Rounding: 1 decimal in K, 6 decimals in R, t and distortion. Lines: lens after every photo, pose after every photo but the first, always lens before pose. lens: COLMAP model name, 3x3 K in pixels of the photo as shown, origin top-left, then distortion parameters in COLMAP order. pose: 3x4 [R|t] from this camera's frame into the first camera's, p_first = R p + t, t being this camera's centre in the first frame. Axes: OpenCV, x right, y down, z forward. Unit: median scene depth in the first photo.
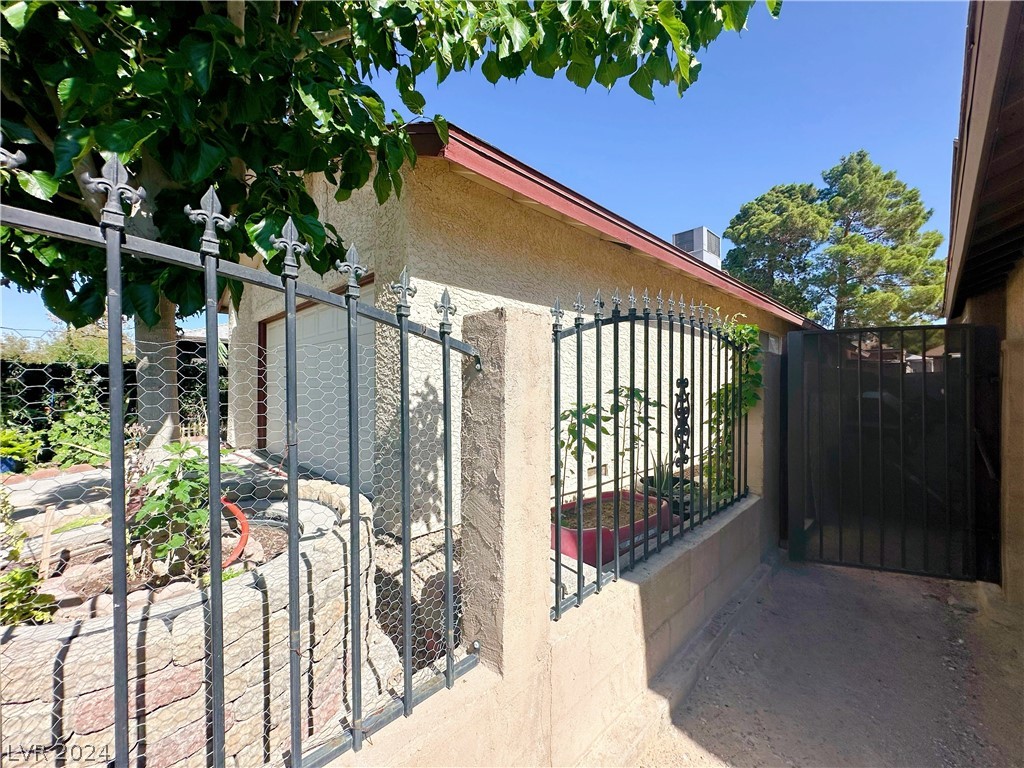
lens RADIAL K [[409.1, 0, 511.6], [0, 409.1, 385.5], [0, 0, 1]] dist [-0.003390, 0.000250]
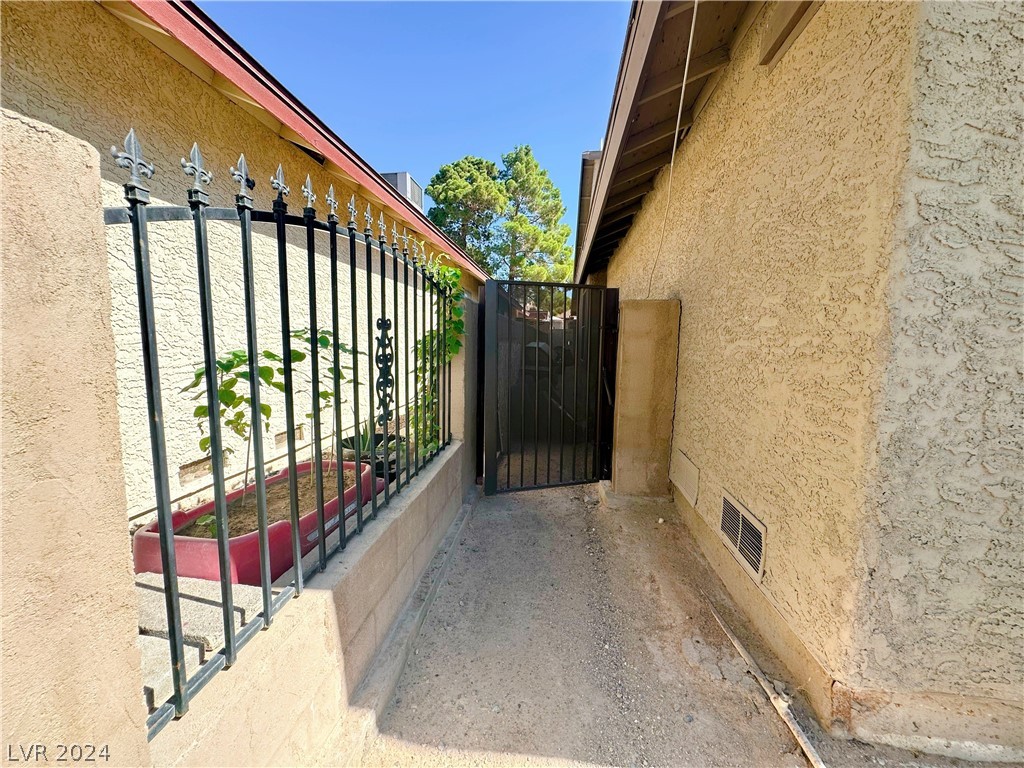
lens RADIAL K [[409.1, 0, 511.6], [0, 409.1, 385.5], [0, 0, 1]] dist [-0.003390, 0.000250]
pose [[0.775529, -0.059510, 0.628501, 0.071030], [-0.015259, 0.993490, 0.112897, 0.014840], [-0.631127, -0.097145, 0.769572, 0.149368]]
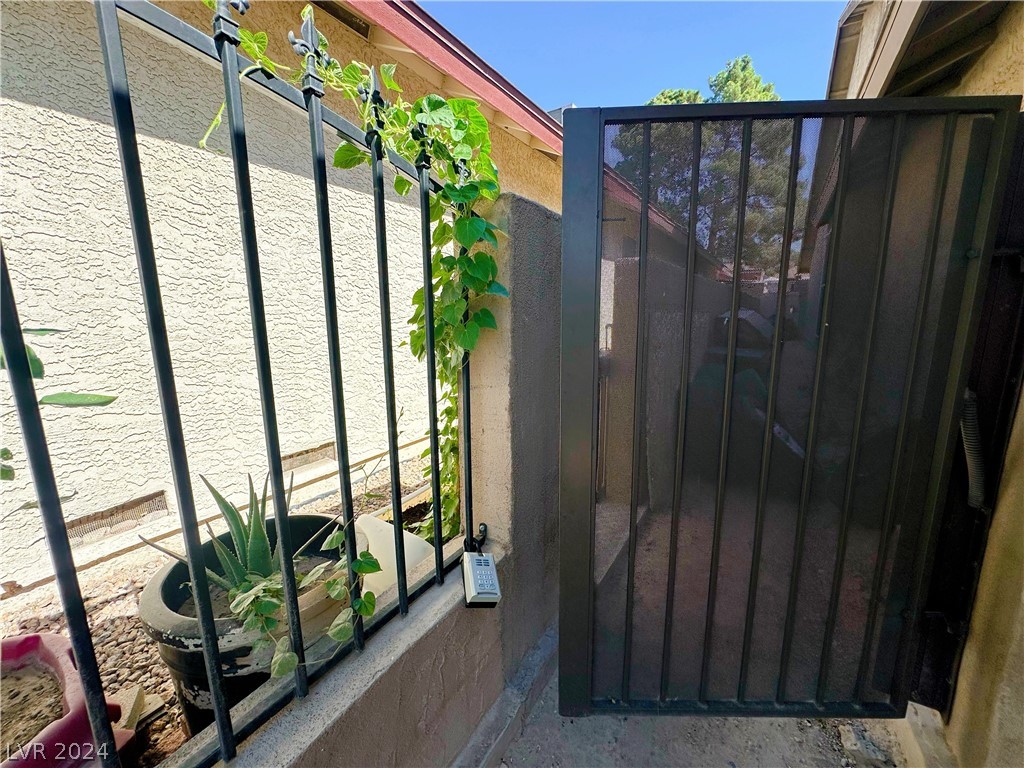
lens RADIAL K [[409.1, 0, 511.6], [0, 409.1, 385.5], [0, 0, 1]] dist [-0.003390, 0.000250]
pose [[0.972792, -0.053328, 0.225457, 0.558602], [0.011807, 0.983295, 0.181637, 0.021326], [-0.231377, -0.174033, 0.957171, 0.649760]]
